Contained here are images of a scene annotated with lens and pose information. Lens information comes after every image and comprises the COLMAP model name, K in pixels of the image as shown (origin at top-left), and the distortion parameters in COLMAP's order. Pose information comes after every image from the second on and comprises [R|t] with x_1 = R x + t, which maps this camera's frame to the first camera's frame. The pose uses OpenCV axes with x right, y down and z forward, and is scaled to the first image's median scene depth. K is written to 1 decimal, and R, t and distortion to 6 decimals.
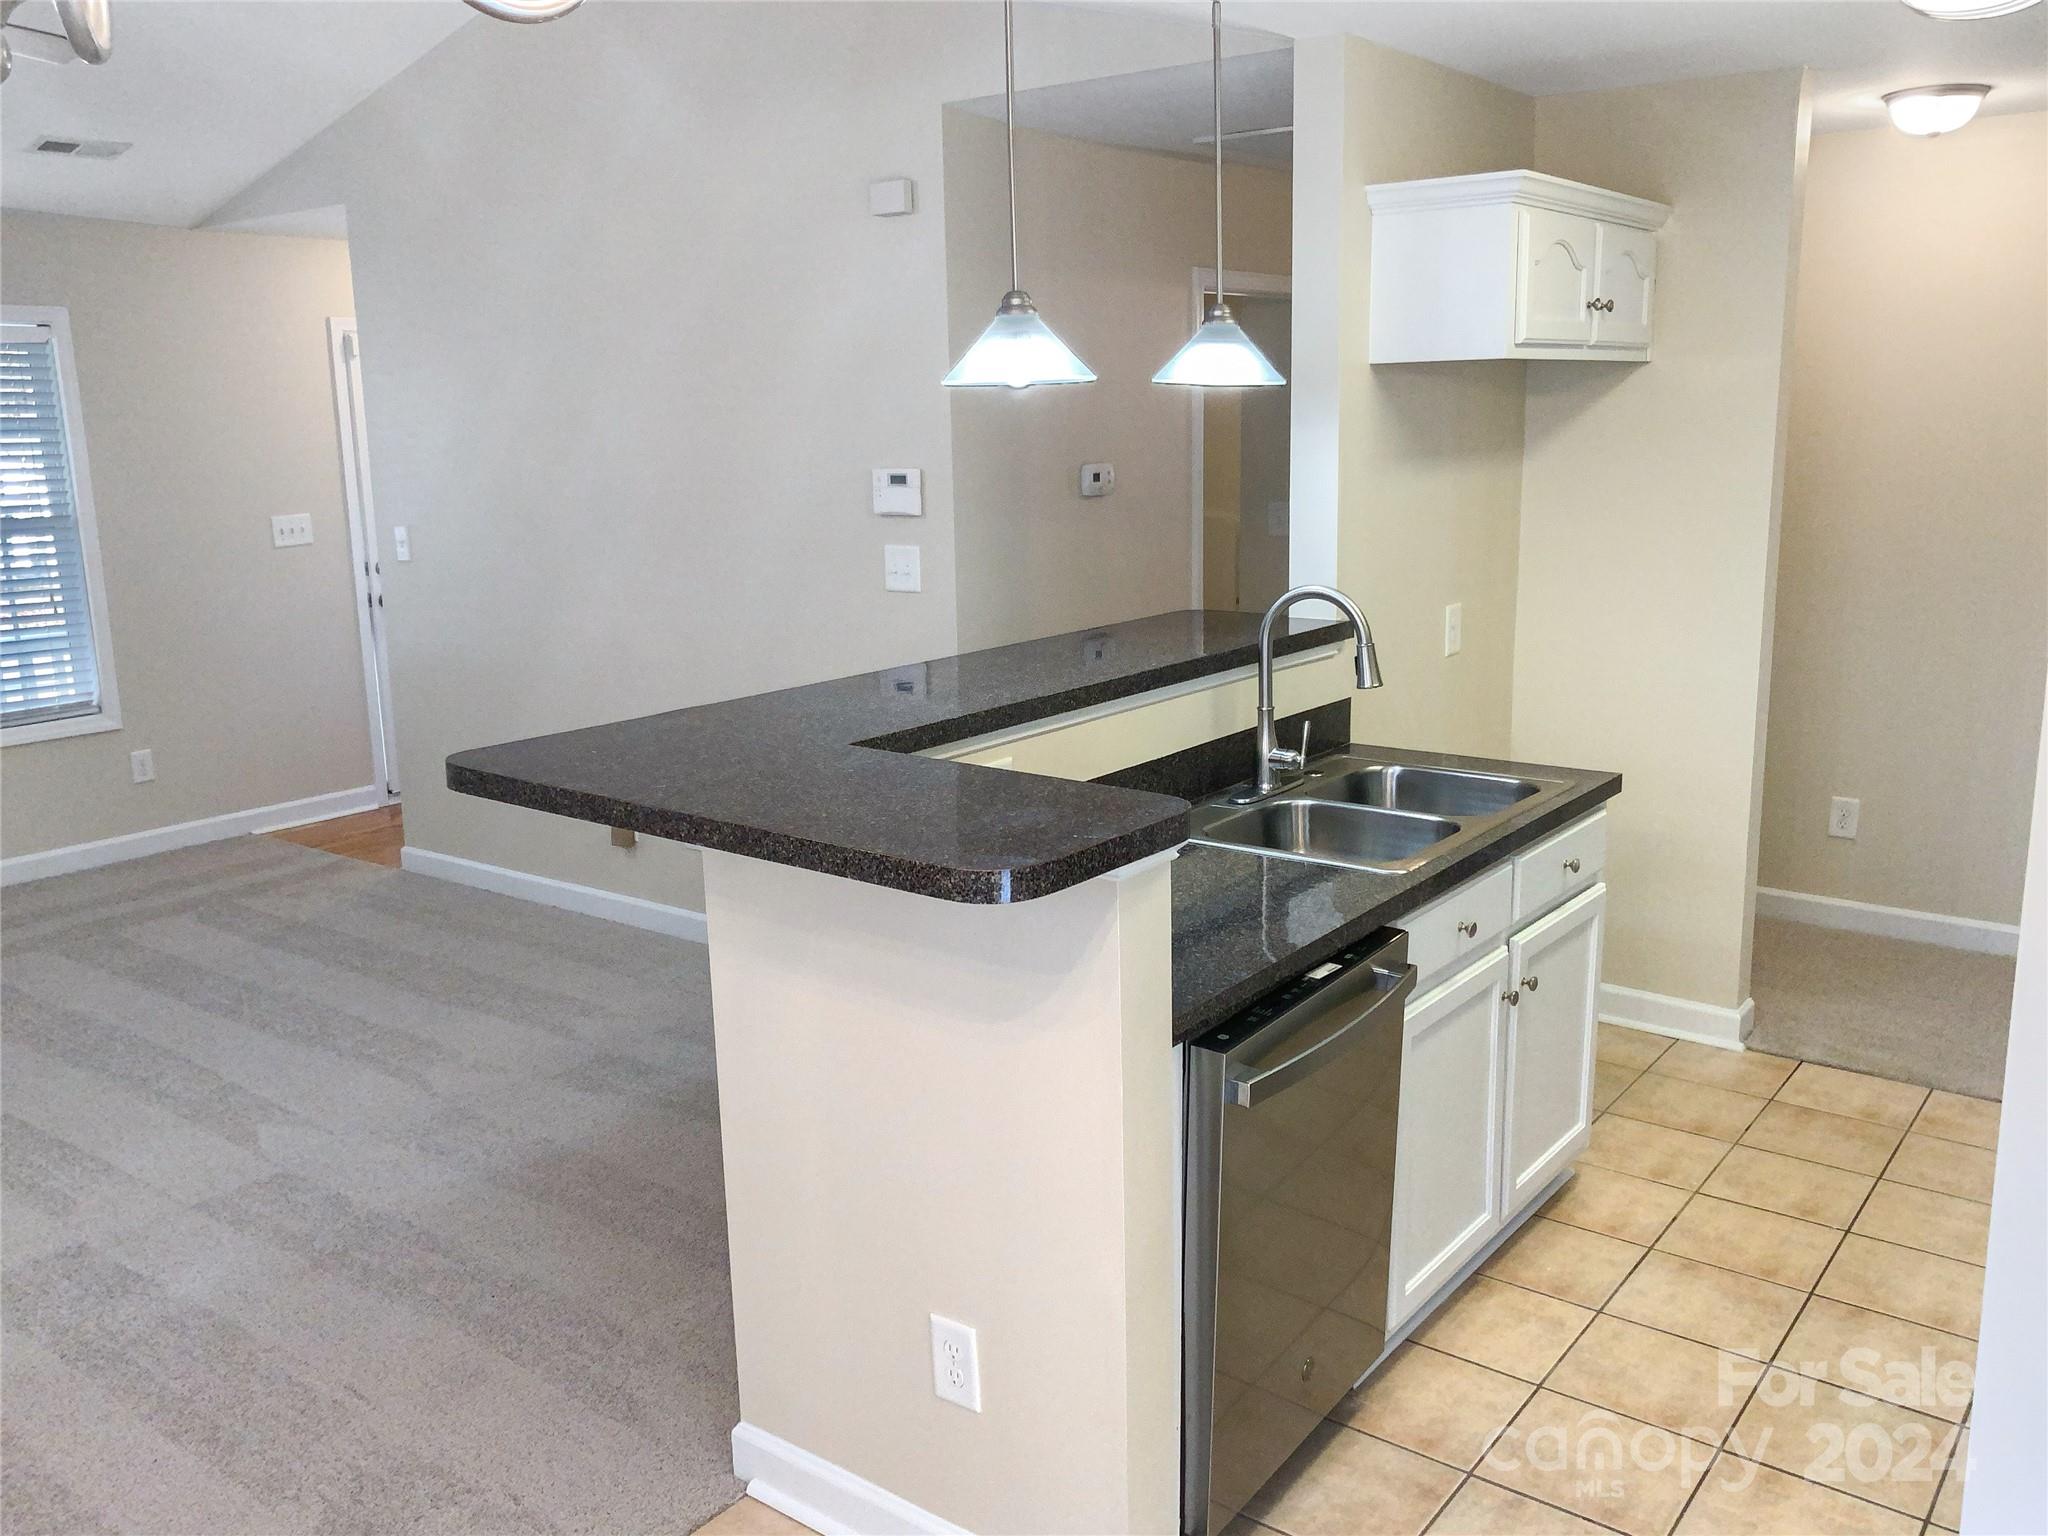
lens RADIAL K [[1710.1, 0, 1024.0], [0, 1710.1, 768.0], [0, 0, 1]] dist [0.004905, -0.016373]
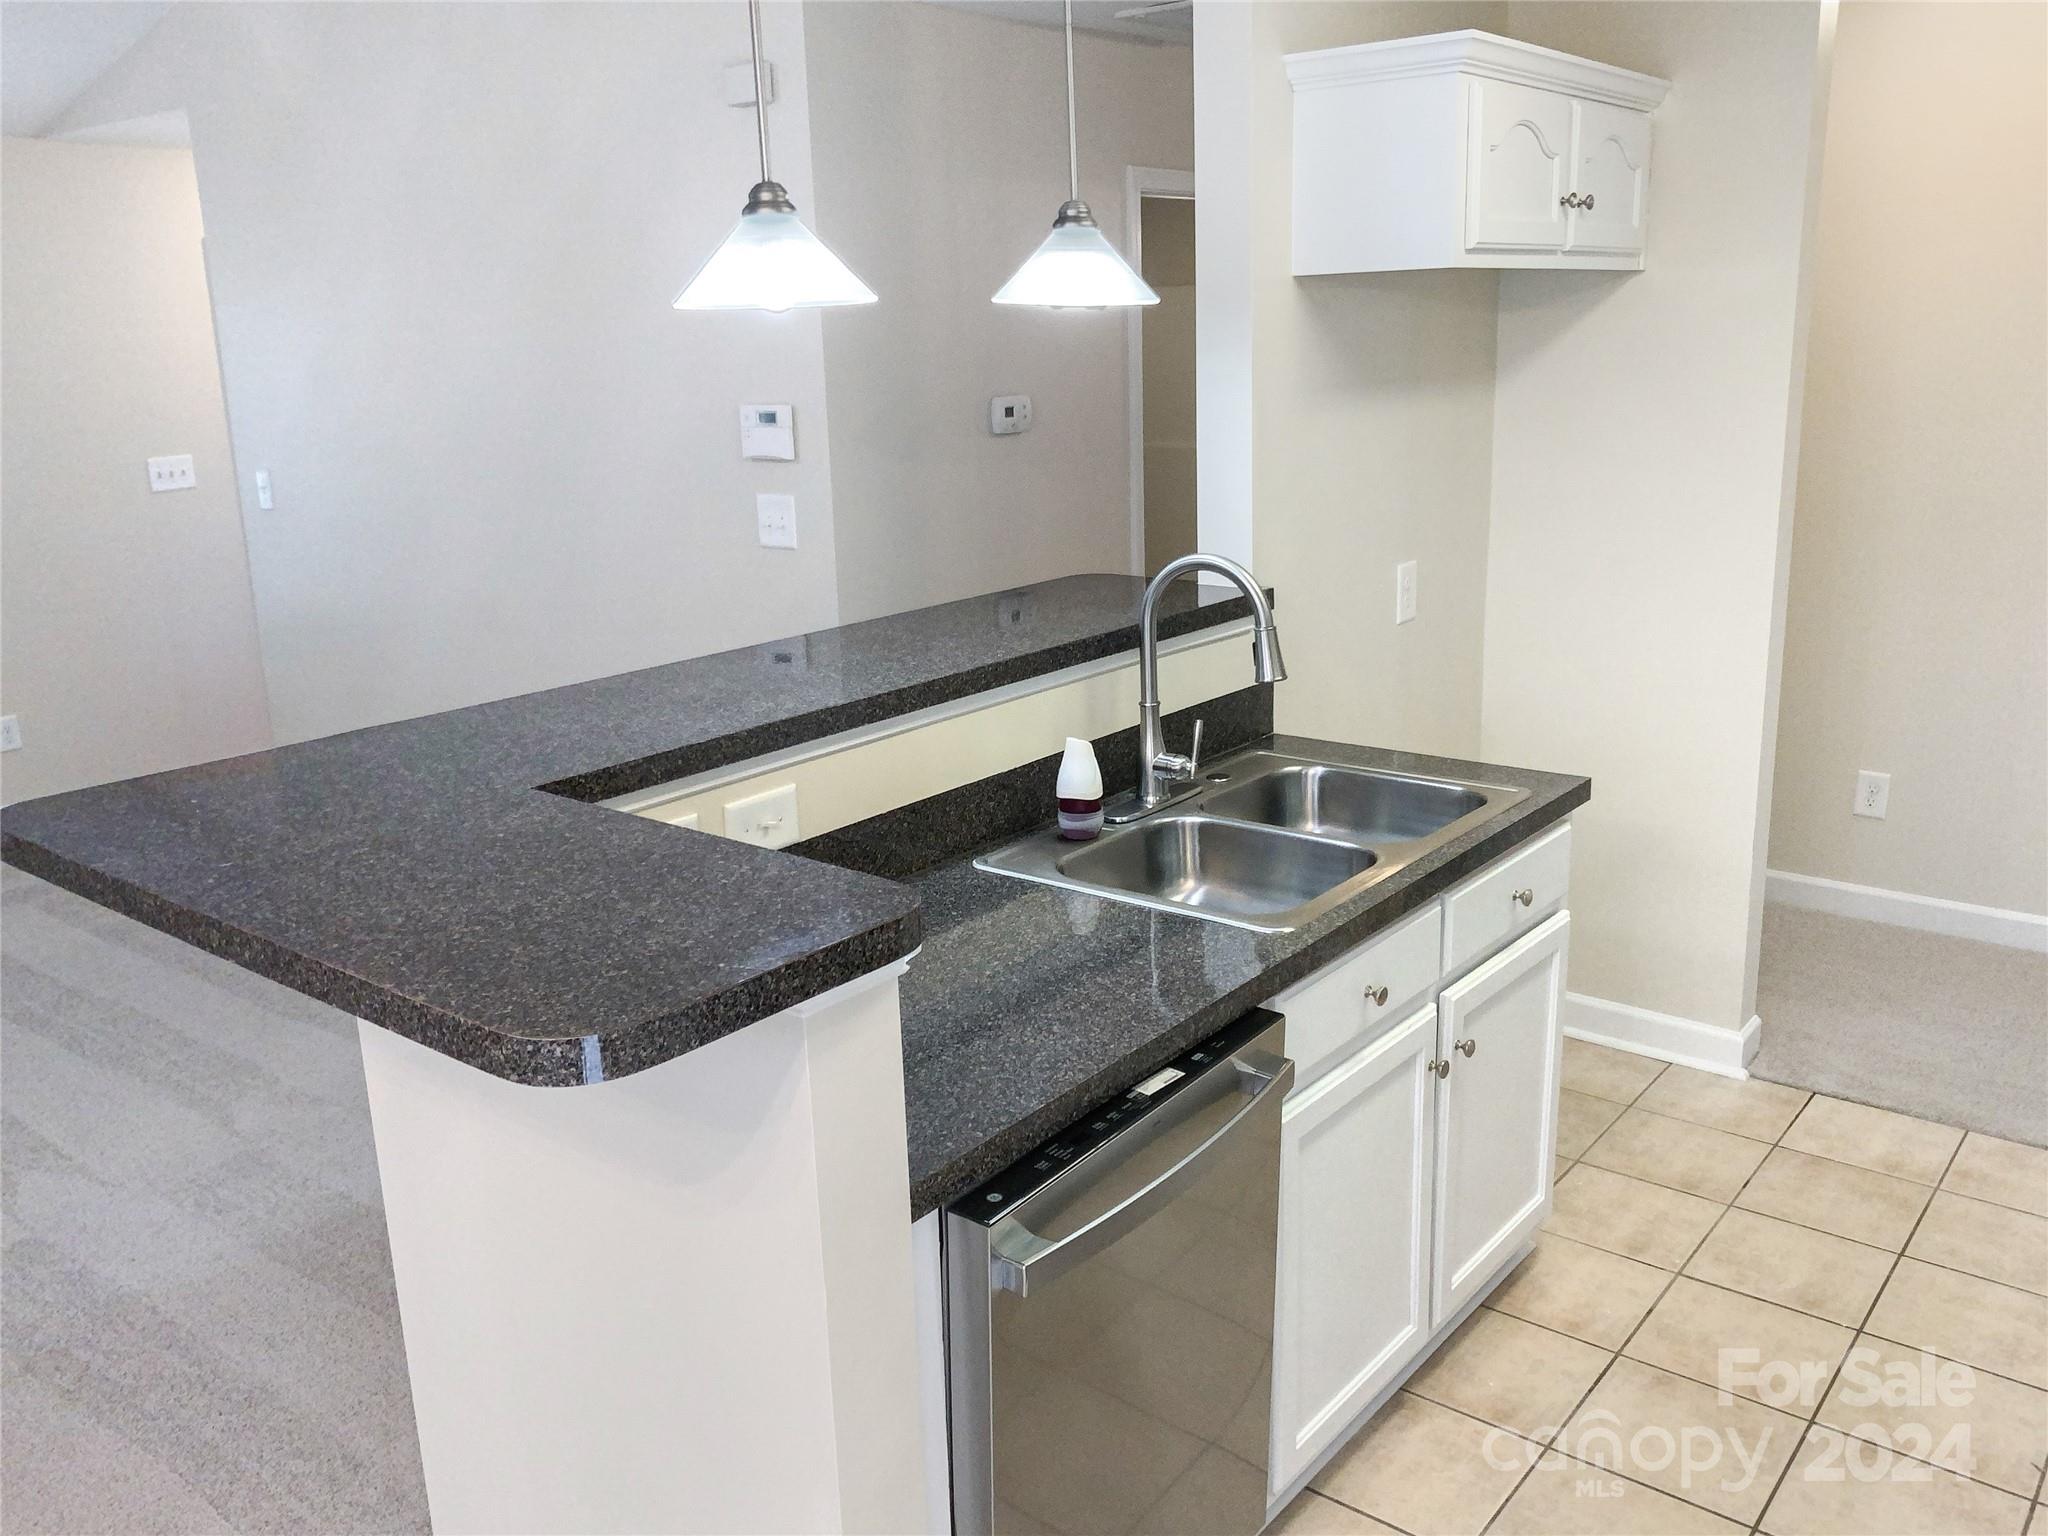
lens RADIAL K [[1704.9, 0, 1020.4], [0, 1704.9, 764.4], [0, 0, 1]] dist [0.002973, -0.006807]
pose [[0.999727, -0.004289, -0.022983, 0.093074], [0.005289, 0.999034, 0.043625, -0.039601], [0.022773, -0.043735, 0.998784, 0.173844]]
